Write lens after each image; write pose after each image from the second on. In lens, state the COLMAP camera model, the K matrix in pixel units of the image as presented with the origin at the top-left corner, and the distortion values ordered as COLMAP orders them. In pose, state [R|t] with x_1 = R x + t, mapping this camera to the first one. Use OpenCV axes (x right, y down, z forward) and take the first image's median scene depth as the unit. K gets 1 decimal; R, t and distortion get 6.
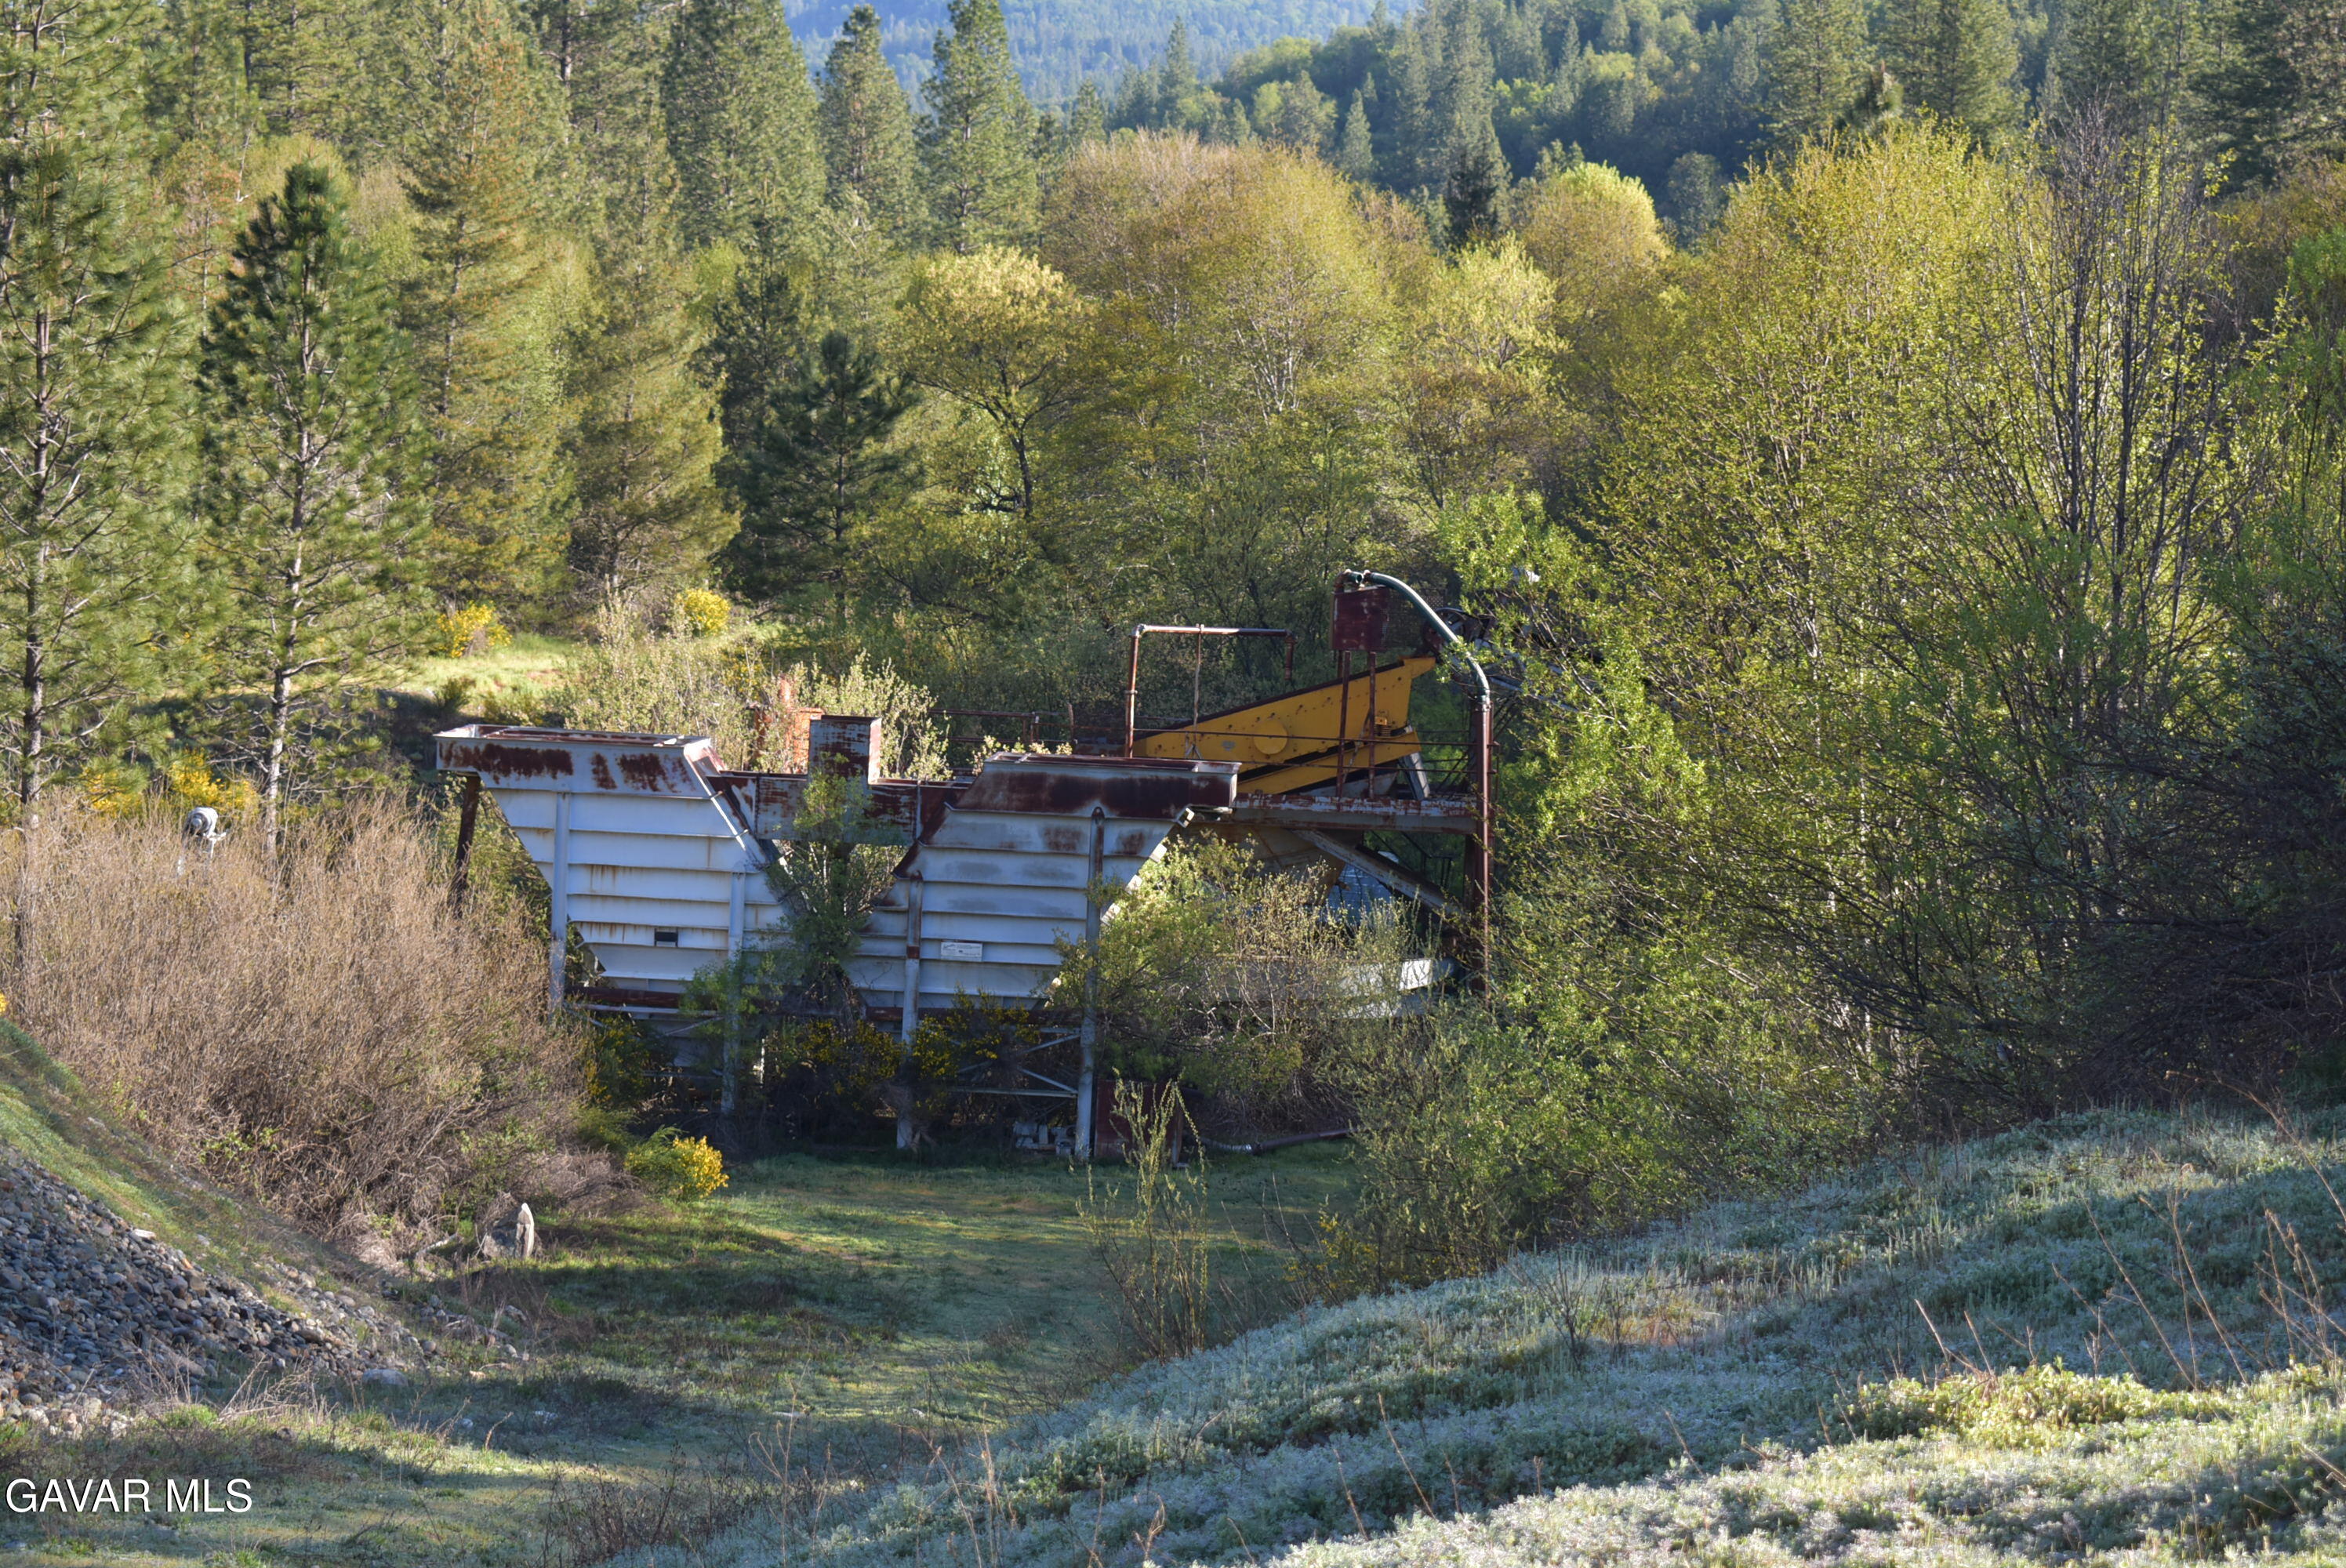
lens RADIAL K [[4851.2, 0, 1174.6], [0, 4851.2, 781.5], [0, 0, 1]] dist [0.168246, 0.000000]
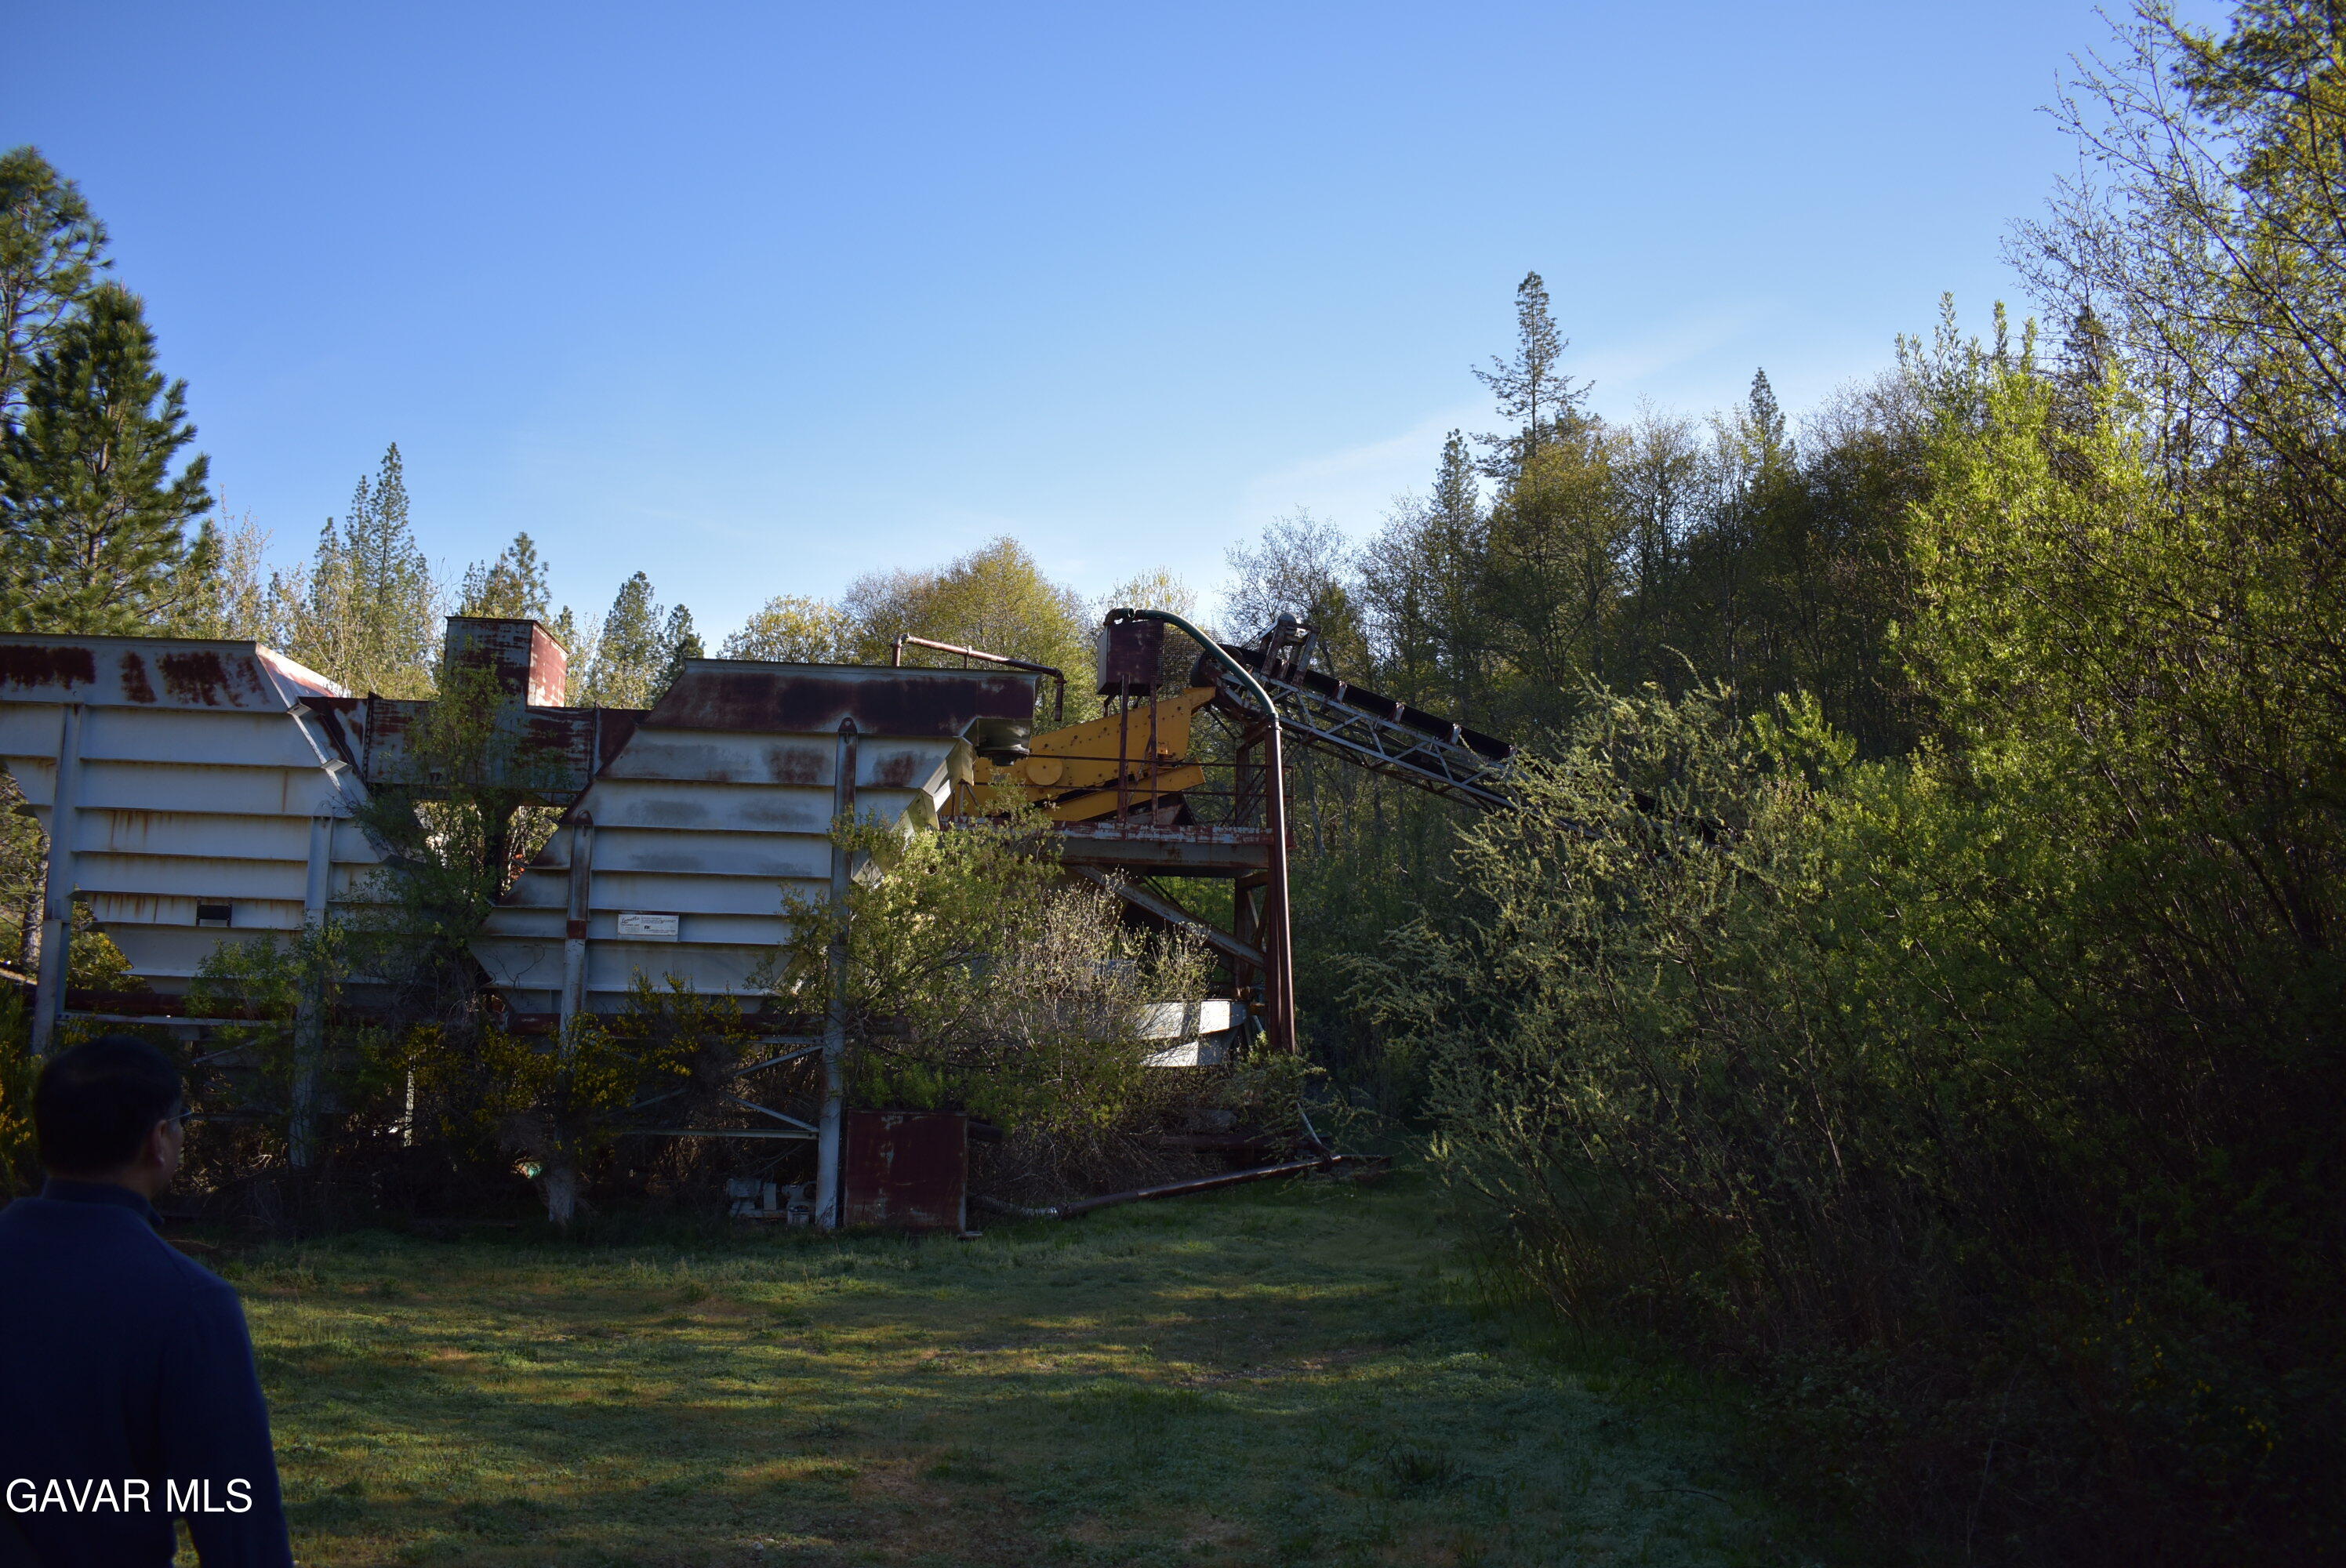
lens RADIAL K [[1871.4, 0, 1167.4], [0, 1871.4, 797.6], [0, 0, 1]] dist [-0.094691, 0.016283]
pose [[0.990211, -0.004945, 0.139493, -0.007698], [0.027534, 0.986656, -0.160474, 0.060856], [-0.136838, 0.162744, 0.977133, 0.727791]]
